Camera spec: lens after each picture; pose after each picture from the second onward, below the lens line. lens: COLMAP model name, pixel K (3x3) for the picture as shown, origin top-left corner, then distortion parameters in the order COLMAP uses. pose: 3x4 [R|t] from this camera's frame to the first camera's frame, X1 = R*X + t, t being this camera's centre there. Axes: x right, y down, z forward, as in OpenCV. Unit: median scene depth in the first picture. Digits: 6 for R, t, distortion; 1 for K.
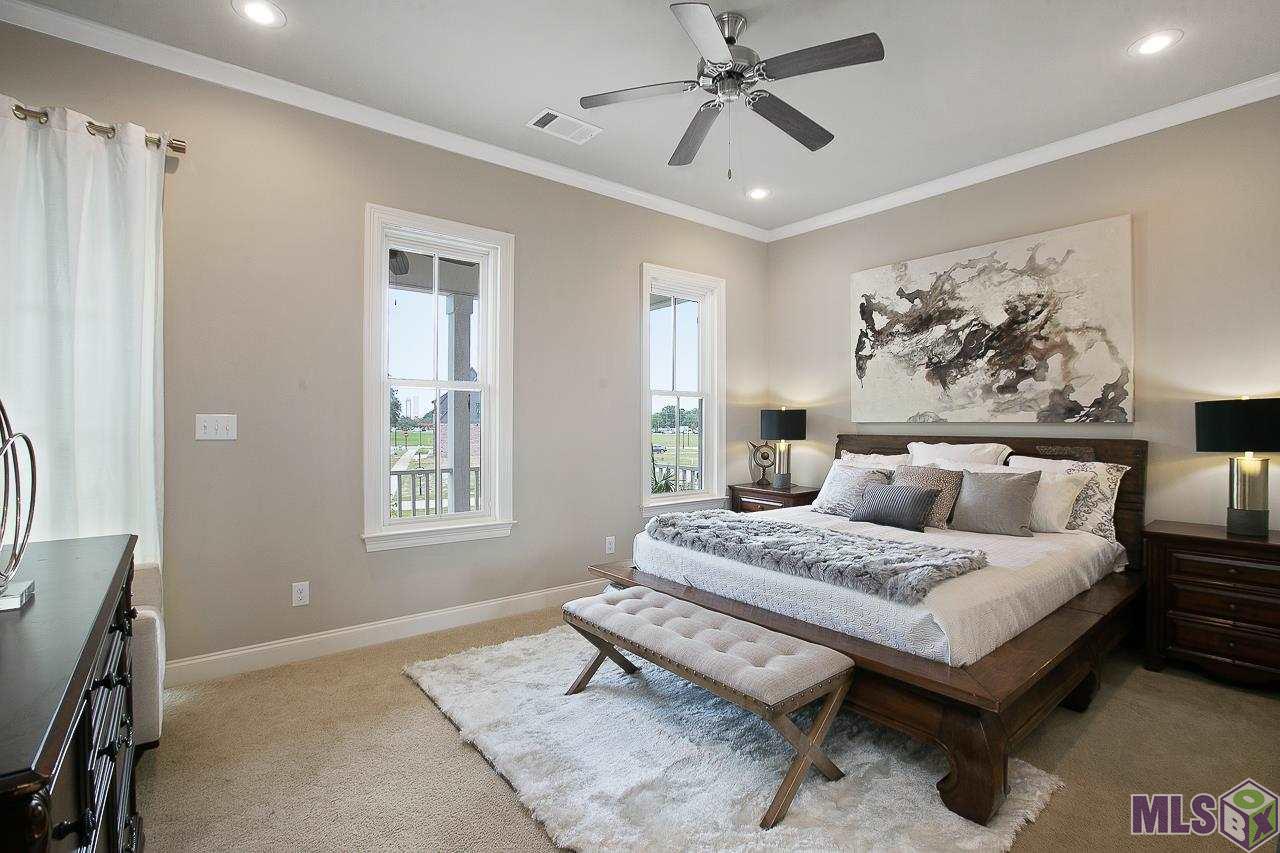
lens RADIAL K [[590.4, 0, 632.8], [0, 590.4, 426.5], [0, 0, 1]] dist [-0.042002, 0.015081]
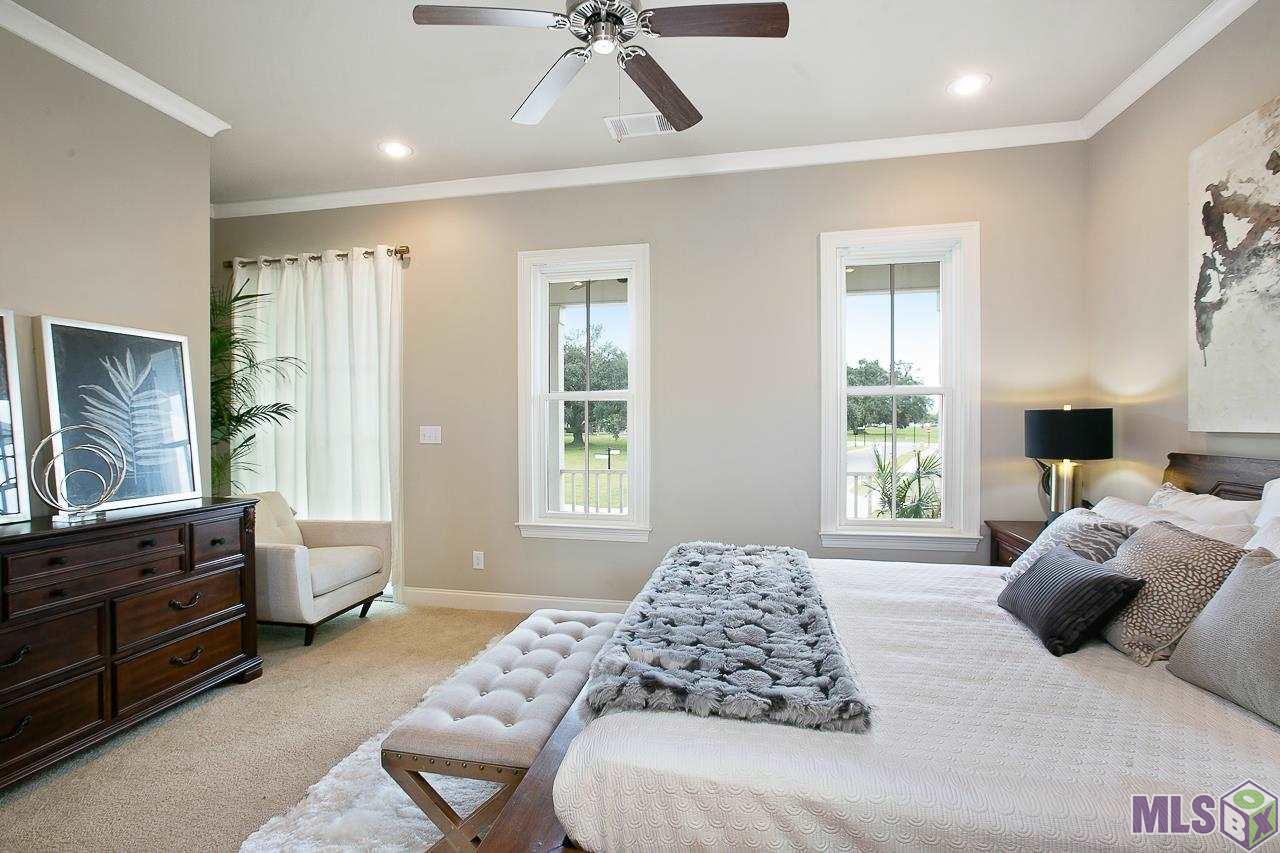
lens RADIAL K [[590.4, 0, 632.8], [0, 590.4, 426.5], [0, 0, 1]] dist [-0.042002, 0.015081]
pose [[0.635496, 0.001169, -0.772103, 0.466138], [0.001050, 0.999997, 0.002377, -0.013832], [0.772103, -0.002321, 0.635493, 0.284746]]
